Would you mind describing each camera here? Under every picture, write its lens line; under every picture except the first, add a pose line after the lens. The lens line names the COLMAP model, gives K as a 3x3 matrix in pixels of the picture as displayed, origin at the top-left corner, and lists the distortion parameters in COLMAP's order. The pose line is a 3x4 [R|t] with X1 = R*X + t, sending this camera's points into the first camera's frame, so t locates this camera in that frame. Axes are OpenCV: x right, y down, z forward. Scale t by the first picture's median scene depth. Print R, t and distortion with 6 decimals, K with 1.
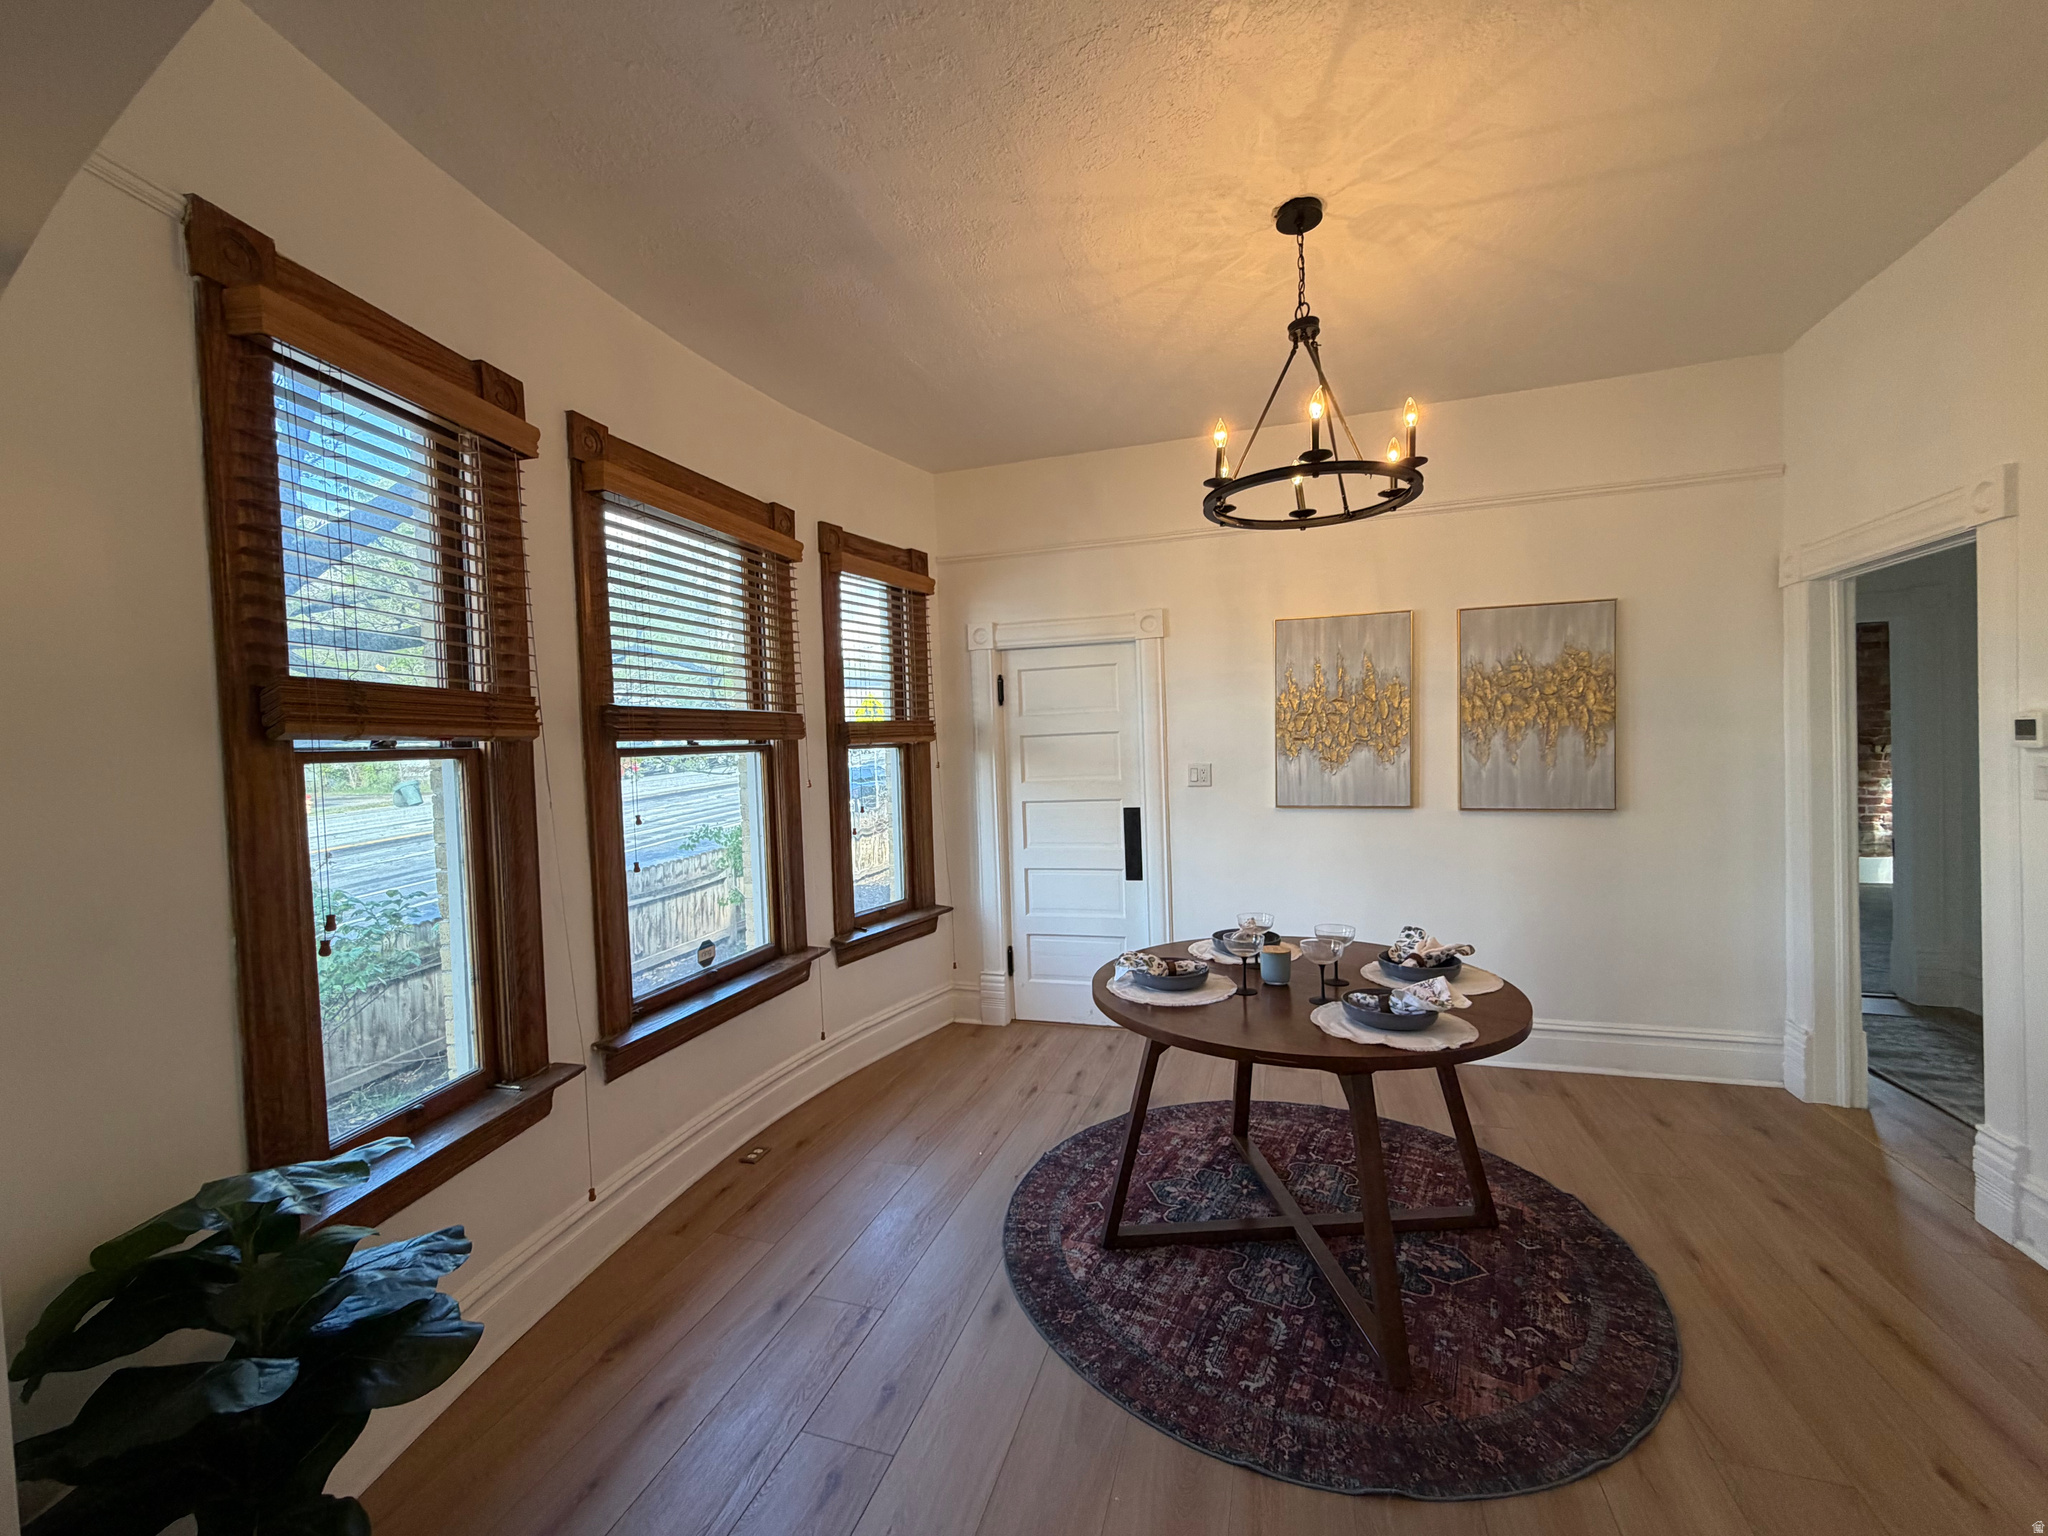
lens RADIAL K [[816.3, 0, 1017.4], [0, 816.3, 767.9], [0, 0, 1]] dist [-0.002028, 0.000724]
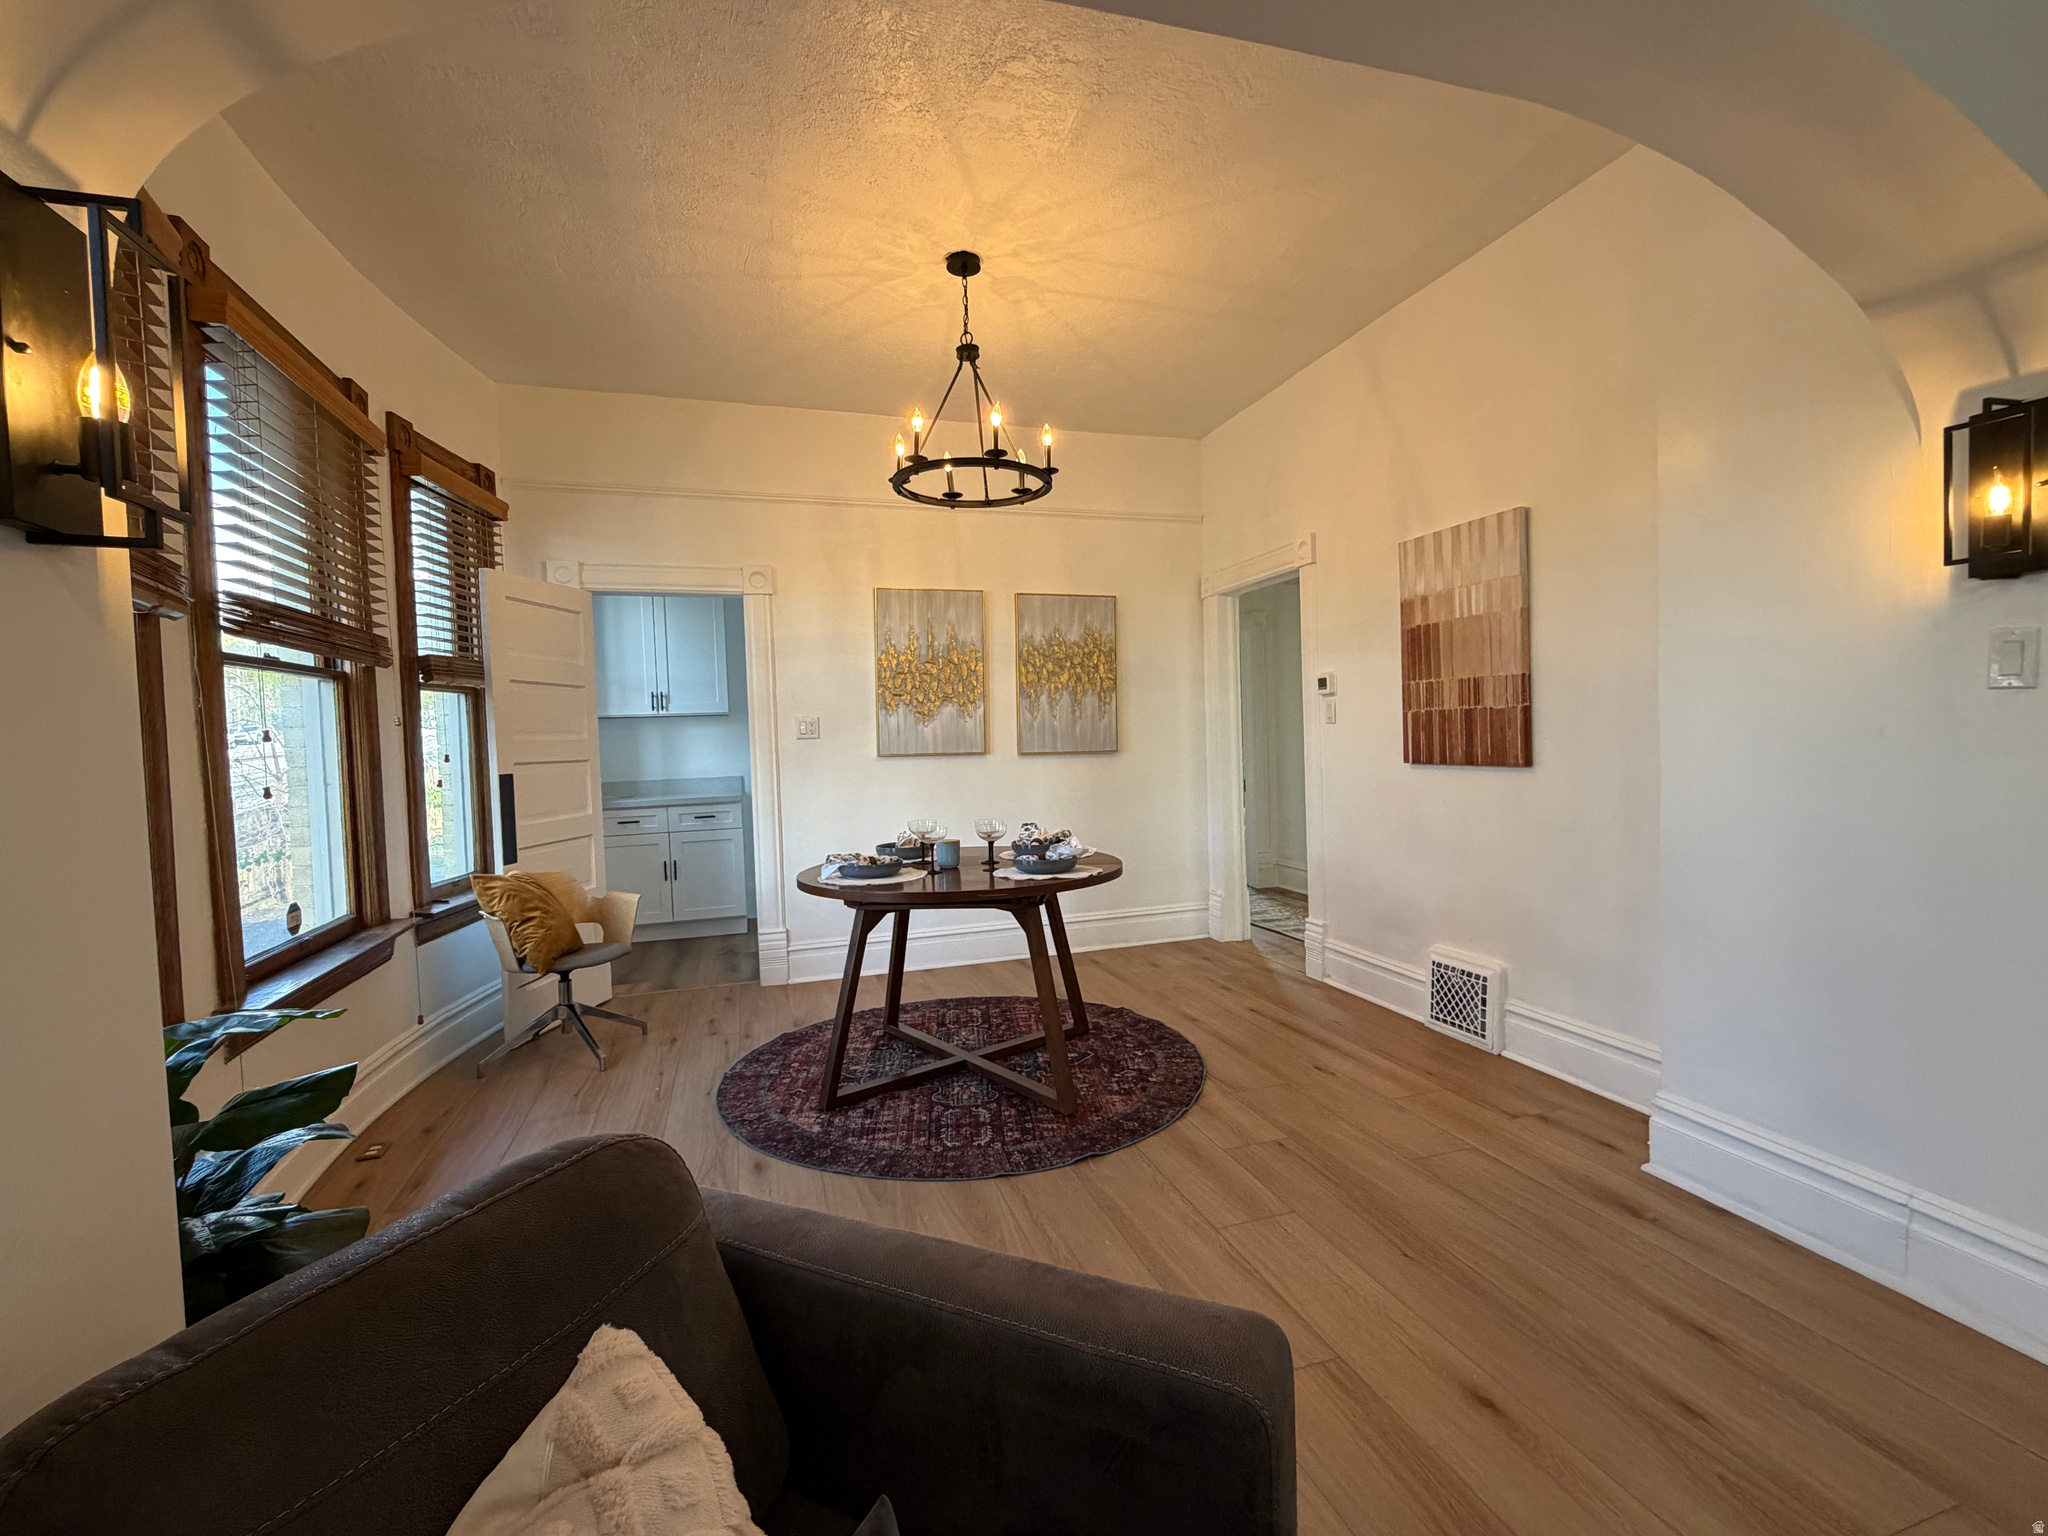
lens RADIAL K [[908.9, 0, 1023.5], [0, 908.9, 768.3], [0, 0, 1]] dist [0.000826, 0.000205]
pose [[0.810927, -0.012598, 0.585012, -0.317035], [0.019006, 0.999808, -0.004815, 0.095248], [-0.584839, 0.015023, 0.811011, -0.154583]]
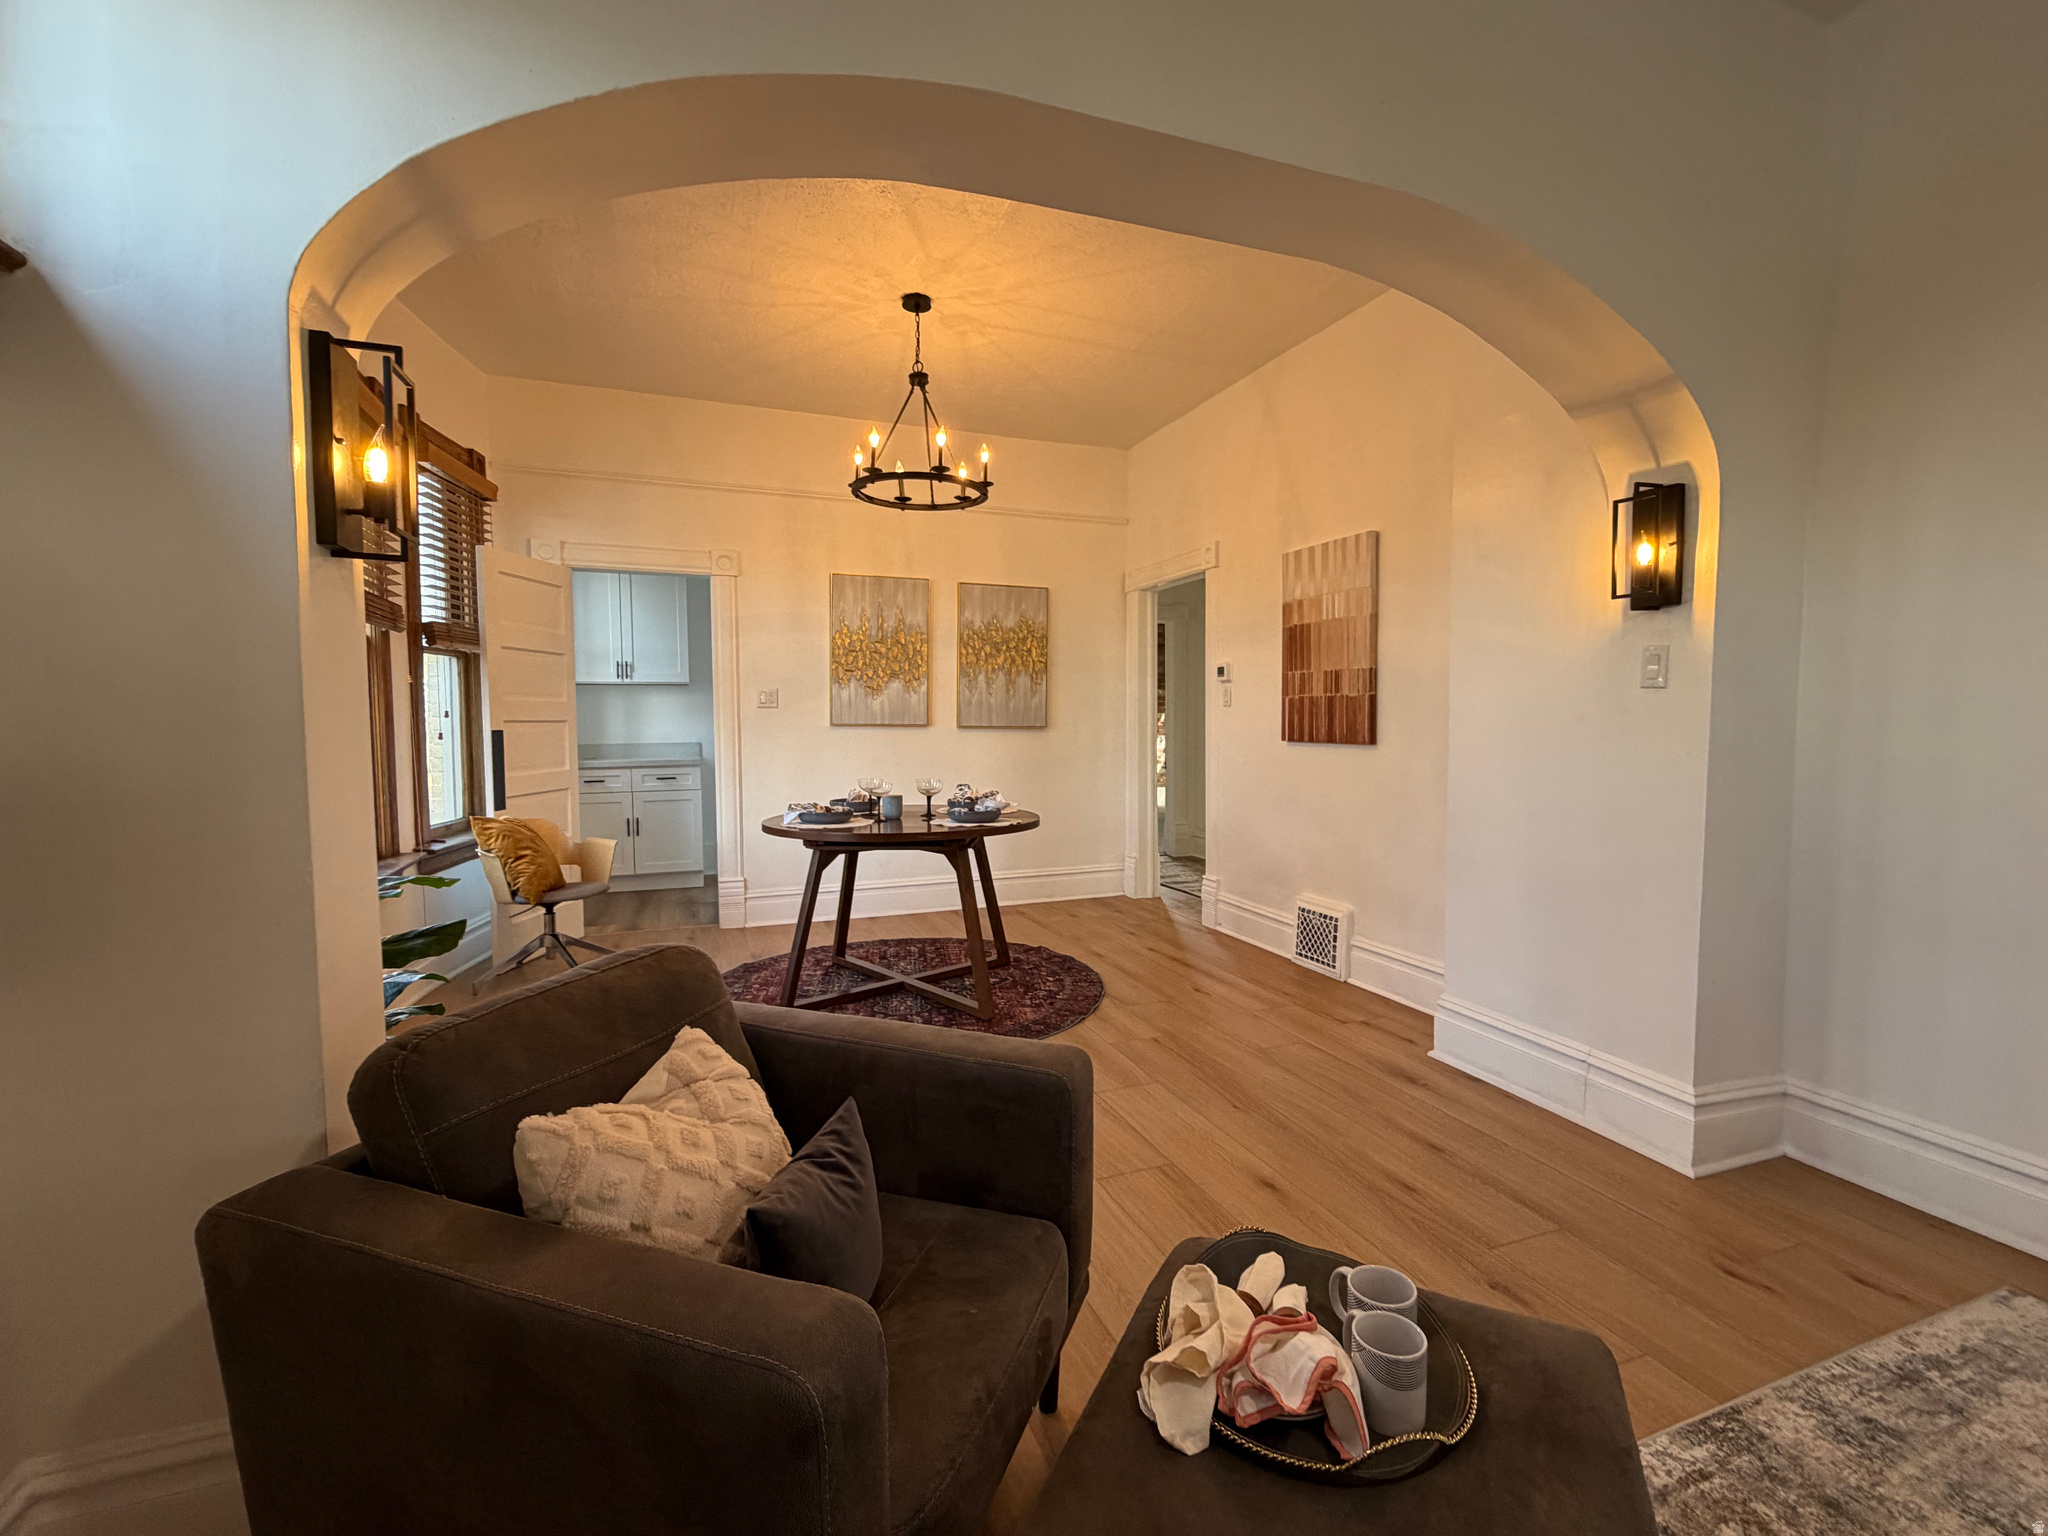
lens RADIAL K [[908.9, 0, 1025.4], [0, 908.9, 768.7], [0, 0, 1]] dist [0.000826, 0.000205]
pose [[0.773611, -0.005411, 0.633638, -0.421289], [-0.005777, 0.999862, 0.015592, 0.116463], [-0.633635, -0.015722, 0.773473, -0.326869]]
